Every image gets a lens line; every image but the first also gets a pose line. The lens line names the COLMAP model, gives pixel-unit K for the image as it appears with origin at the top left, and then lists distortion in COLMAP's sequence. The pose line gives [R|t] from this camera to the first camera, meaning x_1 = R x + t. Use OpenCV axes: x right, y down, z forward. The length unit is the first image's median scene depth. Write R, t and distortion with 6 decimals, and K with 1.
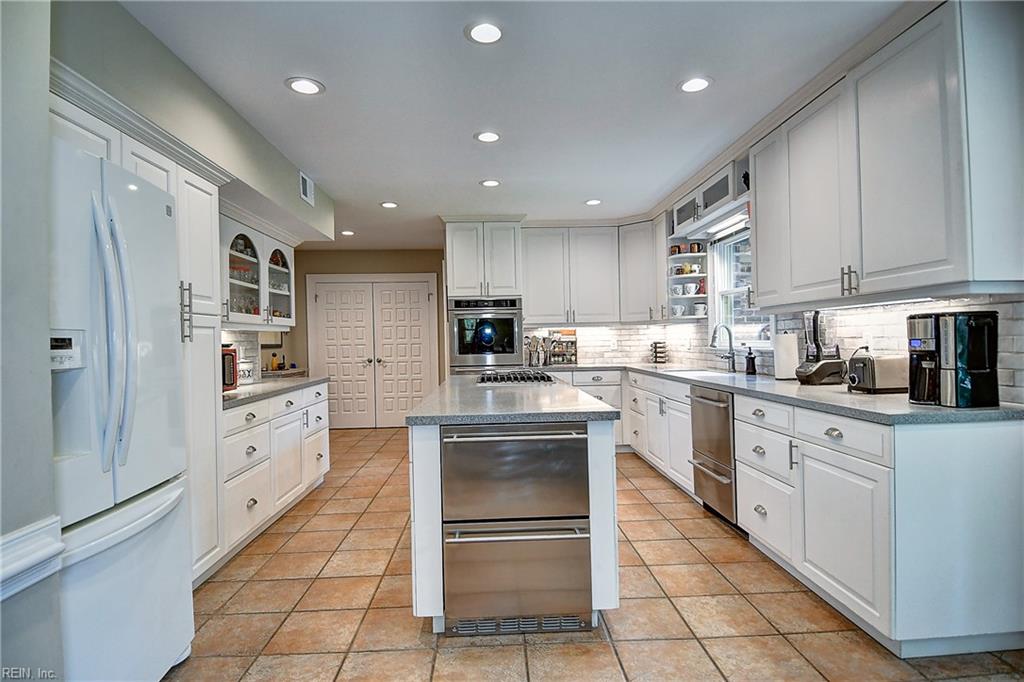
lens RADIAL K [[532.7, 0, 514.0], [0, 532.7, 343.9], [0, 0, 1]] dist [0.000114, -0.001144]
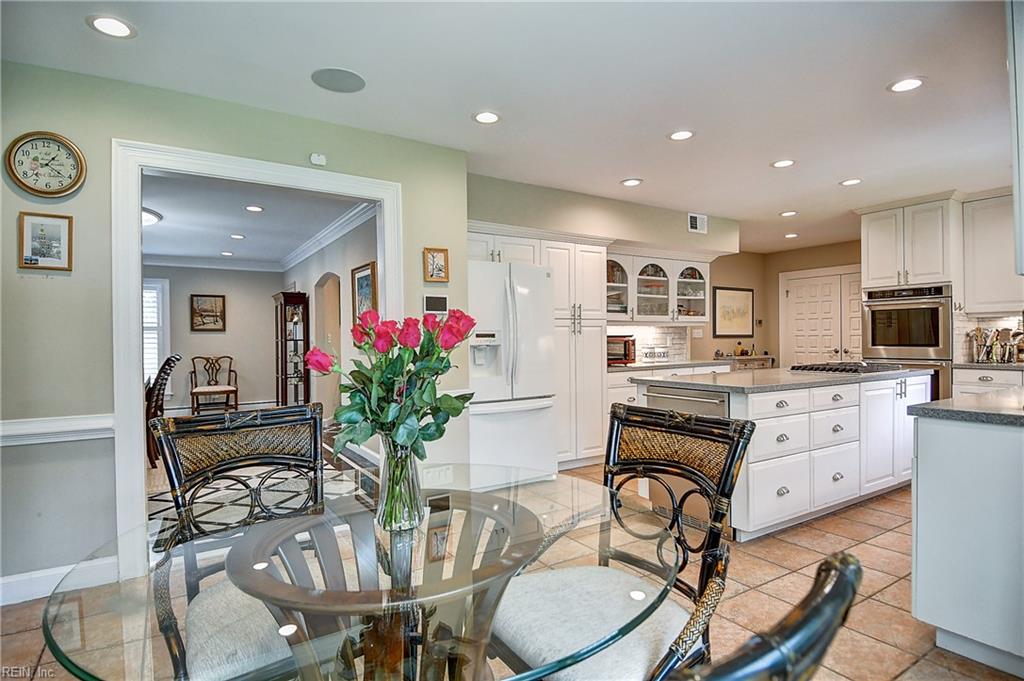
lens RADIAL K [[532.7, 0, 510.7], [0, 532.7, 340.2], [0, 0, 1]] dist [0.000114, -0.001144]
pose [[0.490233, 0.012594, -0.871501, 0.431609], [-0.001190, 0.999904, 0.013780, -0.003992], [0.871591, -0.005718, 0.490201, -0.076657]]
